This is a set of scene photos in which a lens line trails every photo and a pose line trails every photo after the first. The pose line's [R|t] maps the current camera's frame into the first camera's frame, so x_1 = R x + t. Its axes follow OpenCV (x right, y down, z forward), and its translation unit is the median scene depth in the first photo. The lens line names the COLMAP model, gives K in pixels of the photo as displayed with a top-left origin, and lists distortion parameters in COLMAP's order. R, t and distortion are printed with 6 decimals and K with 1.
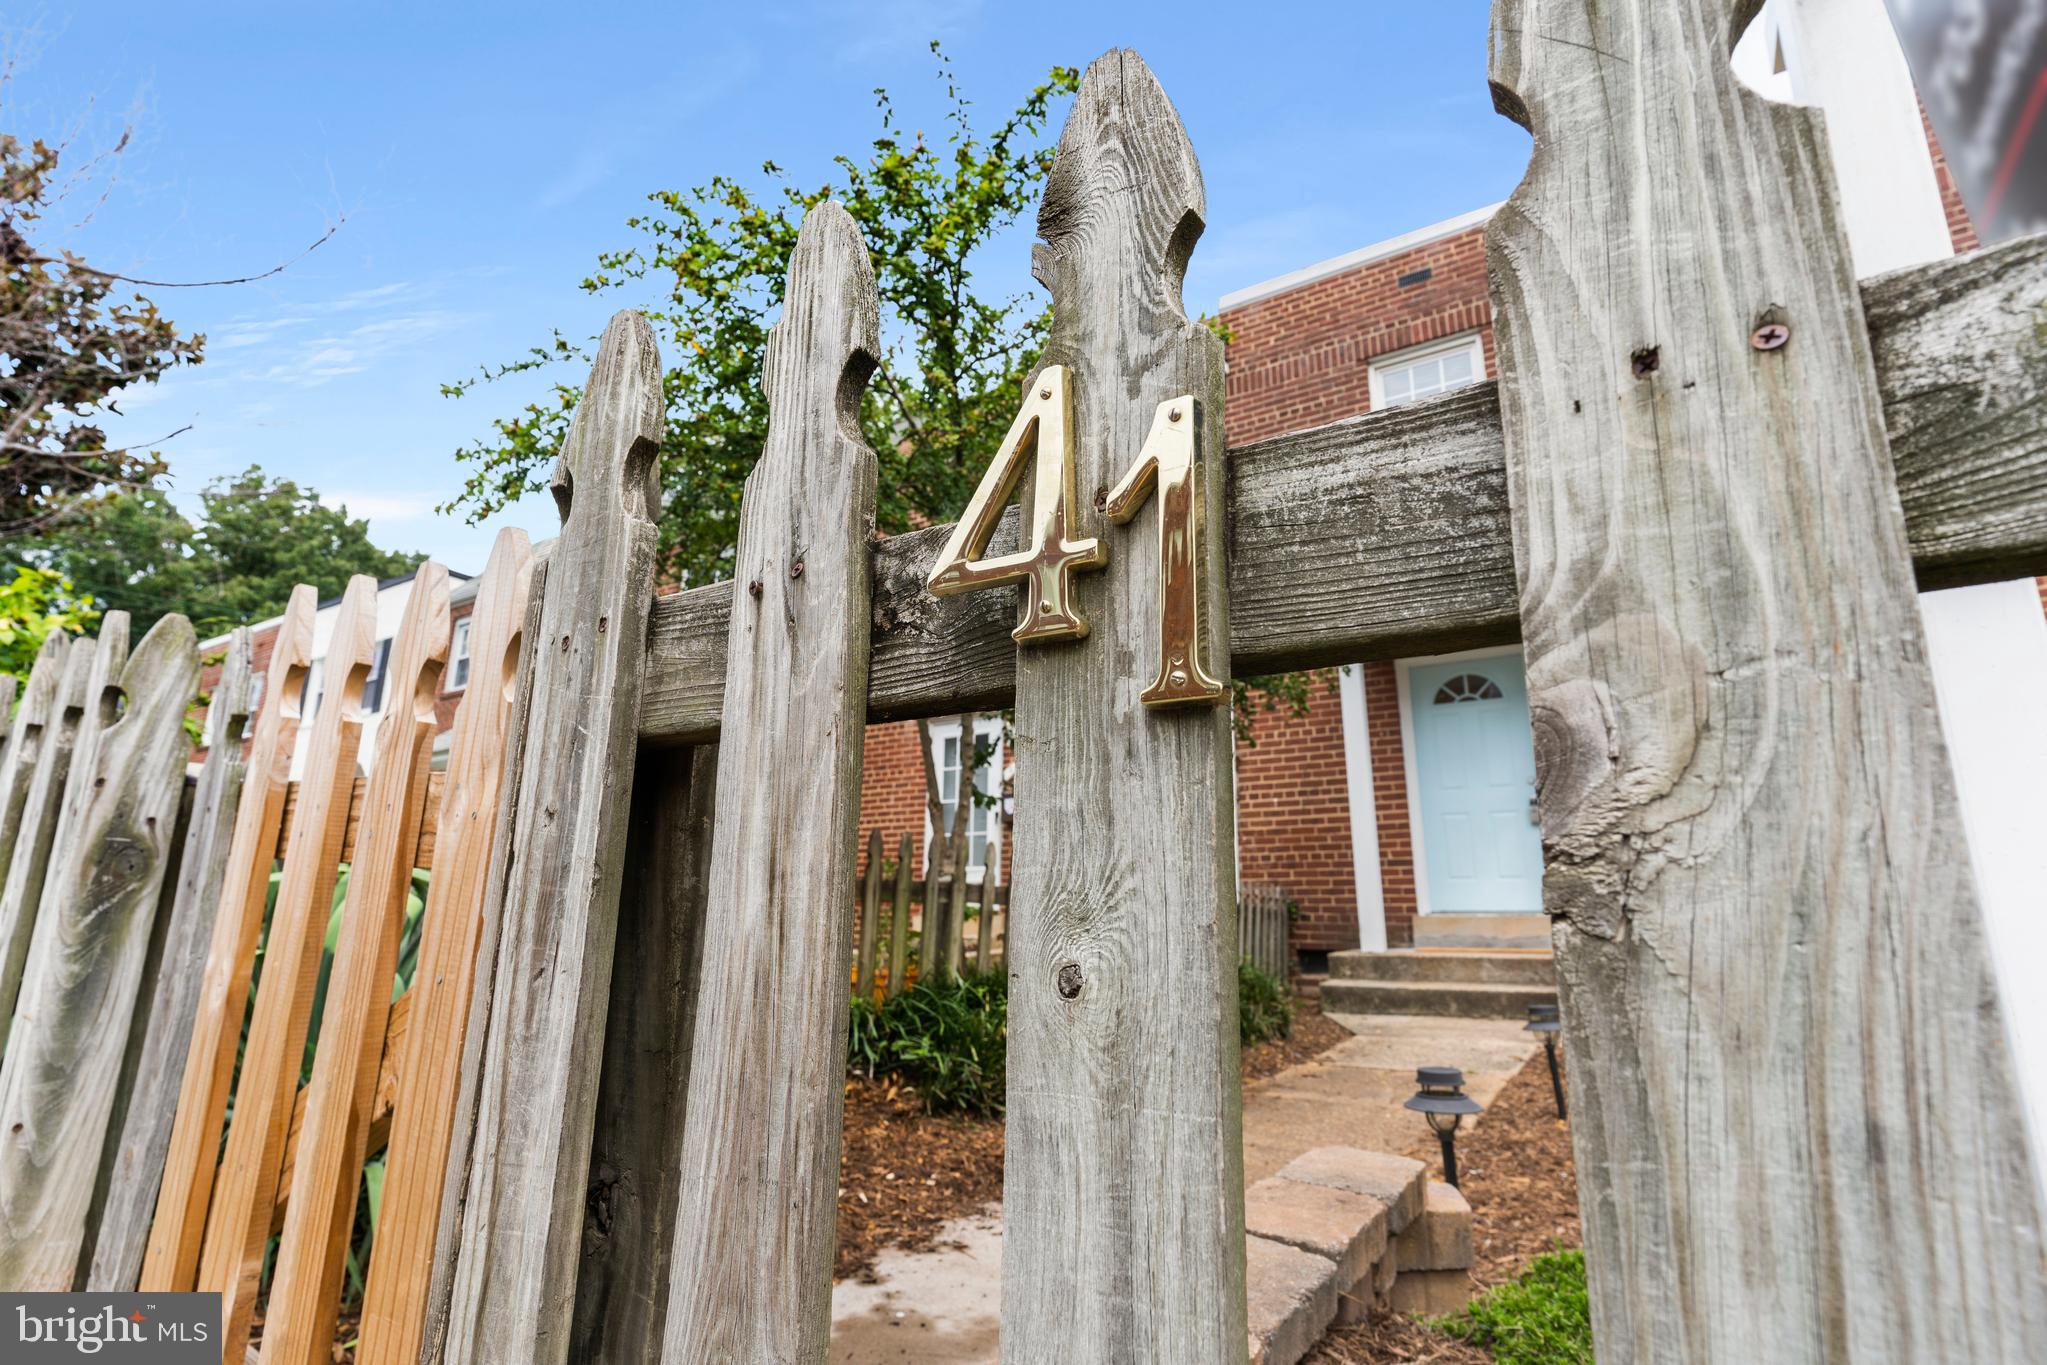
lens RADIAL K [[989.4, 0, 1019.0], [0, 989.4, 684.2], [0, 0, 1]] dist [0.003786, 0.003844]
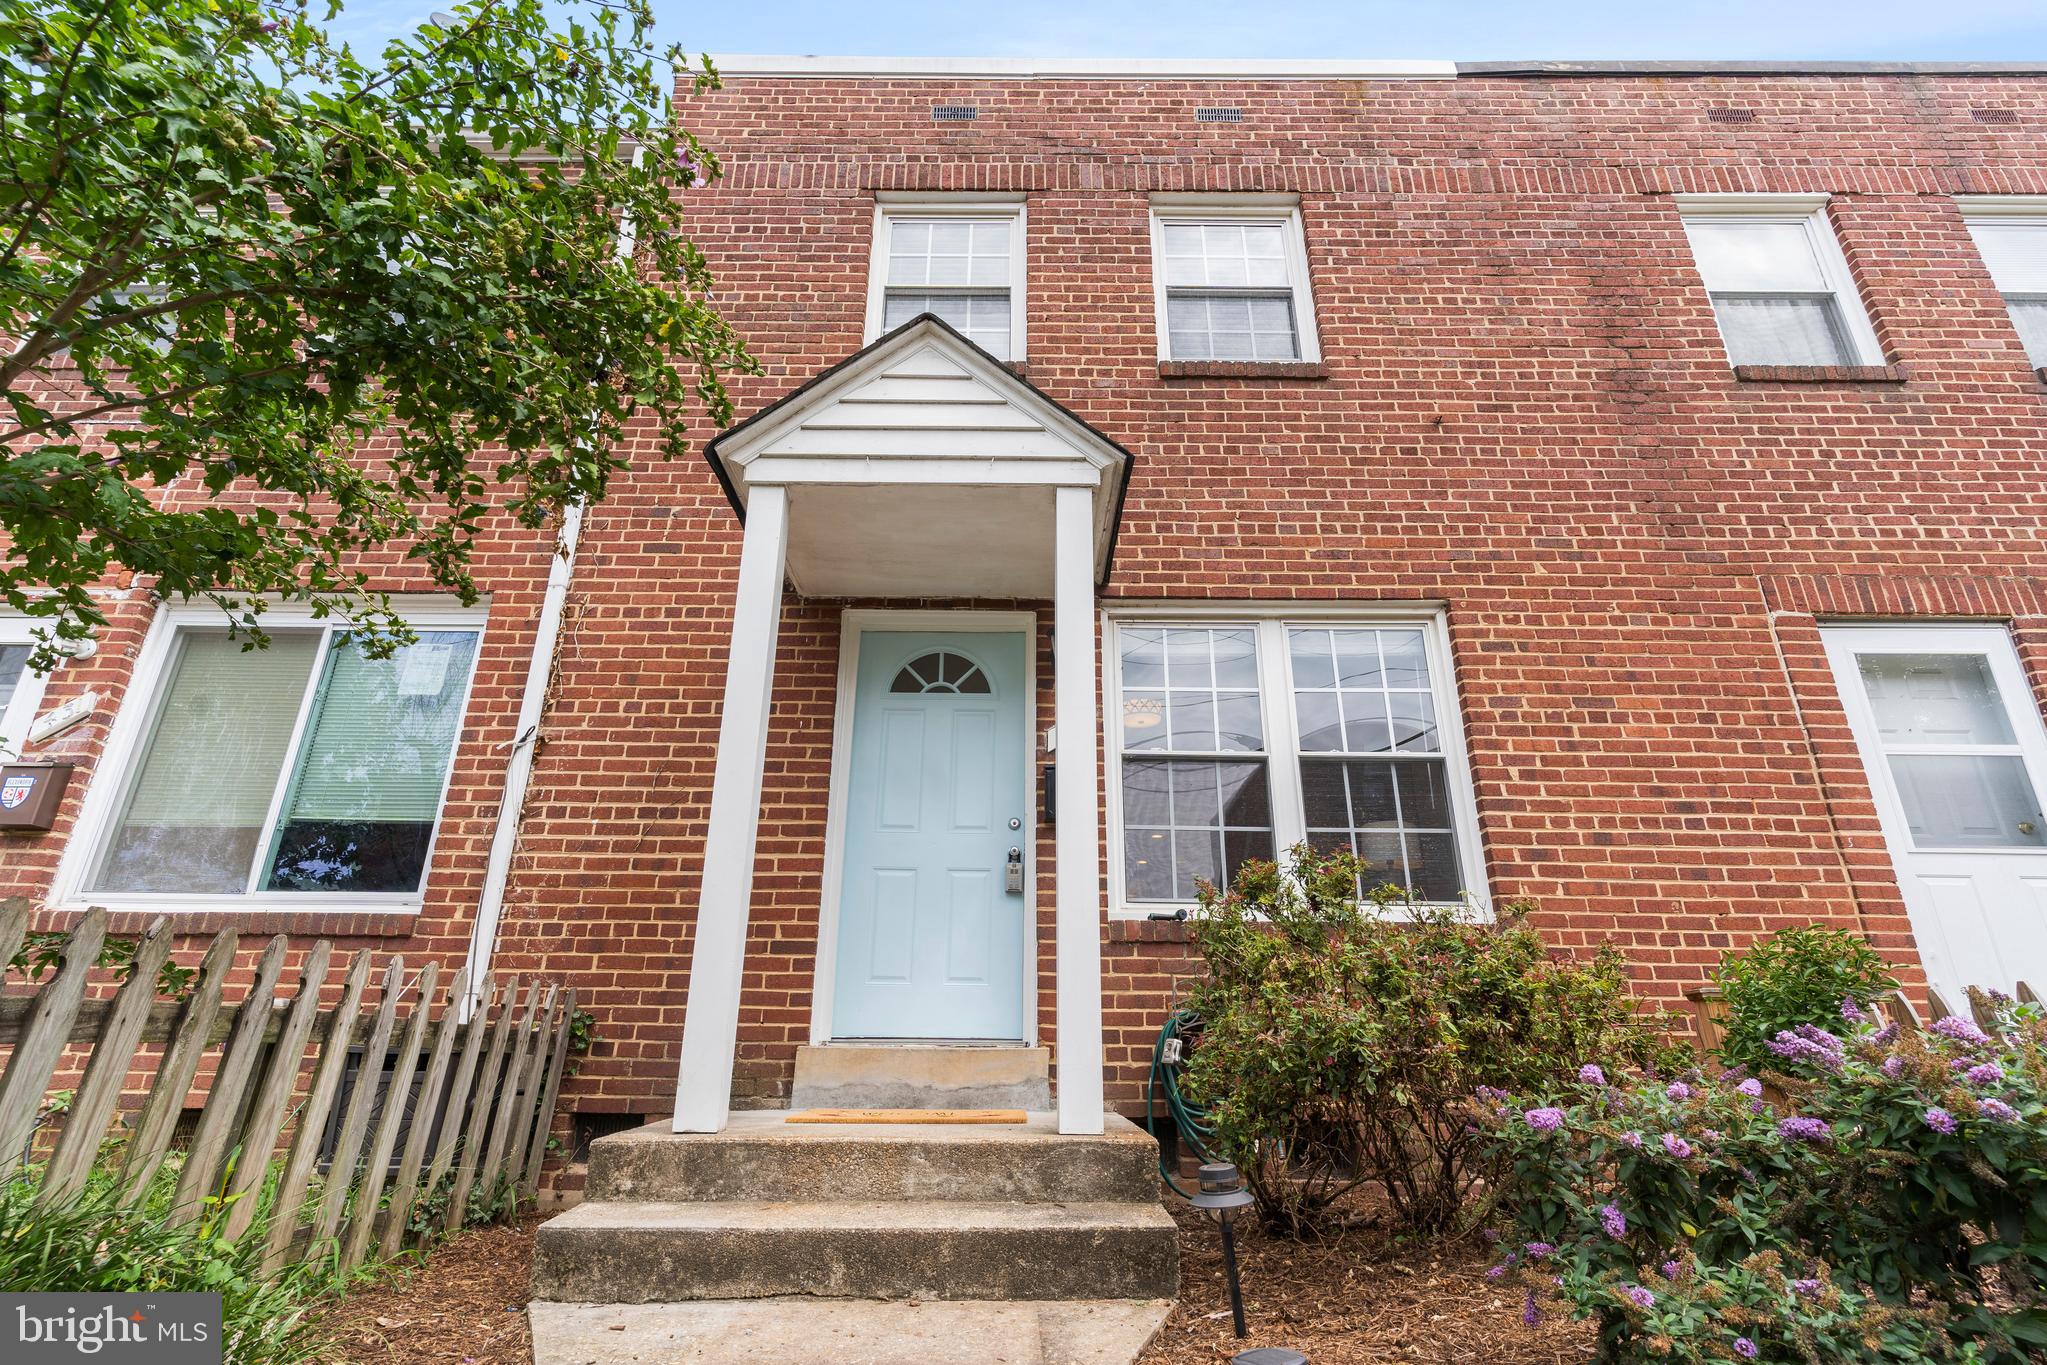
lens RADIAL K [[989.4, 0, 1030.5], [0, 989.4, 665.6], [0, 0, 1]] dist [0.003786, 0.003844]
pose [[0.846009, 0.193034, 0.496997, 0.181675], [-0.128999, 0.978571, -0.160491, 0.093286], [-0.517327, 0.071665, 0.852782, 0.423903]]
